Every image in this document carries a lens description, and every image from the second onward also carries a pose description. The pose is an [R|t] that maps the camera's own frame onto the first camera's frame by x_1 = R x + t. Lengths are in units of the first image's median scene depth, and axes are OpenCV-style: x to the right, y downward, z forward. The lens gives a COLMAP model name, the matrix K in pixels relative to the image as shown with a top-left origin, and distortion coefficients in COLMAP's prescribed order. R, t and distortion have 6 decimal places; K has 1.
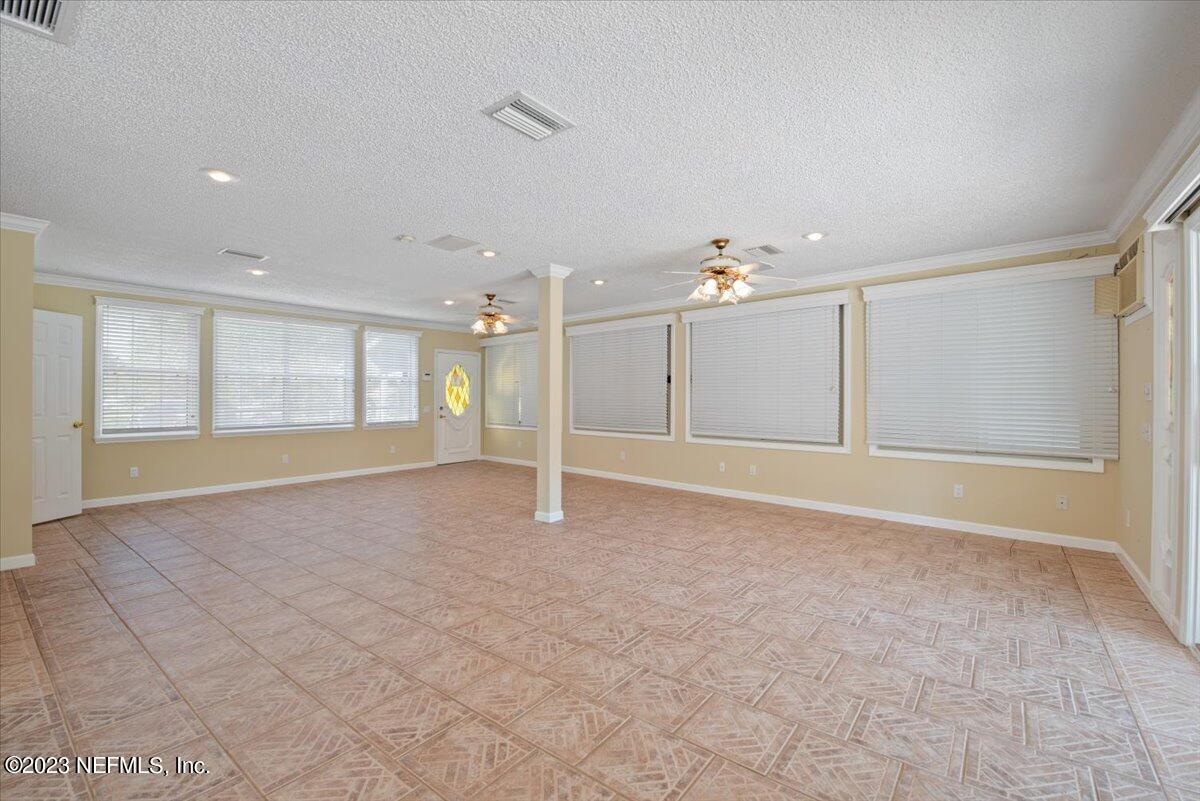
lens RADIAL K [[524.8, 0, 596.7], [0, 524.8, 396.6], [0, 0, 1]] dist [-0.002958, -0.001270]
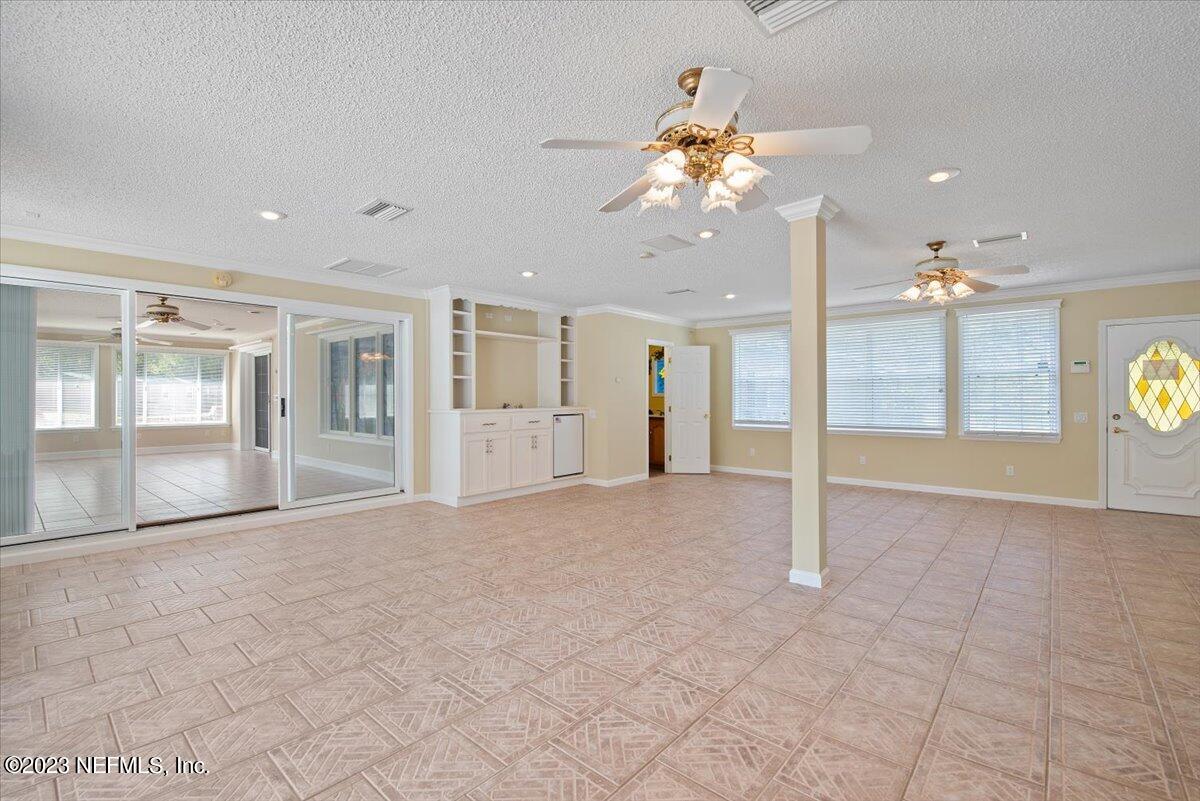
lens RADIAL K [[524.8, 0, 598.2], [0, 524.8, 398.9], [0, 0, 1]] dist [-0.002958, -0.001270]
pose [[-0.060764, 0.002969, -0.998148, 0.787609], [0.001459, 0.999995, 0.002886, -0.002931], [0.998151, -0.001281, -0.060768, 1.019686]]
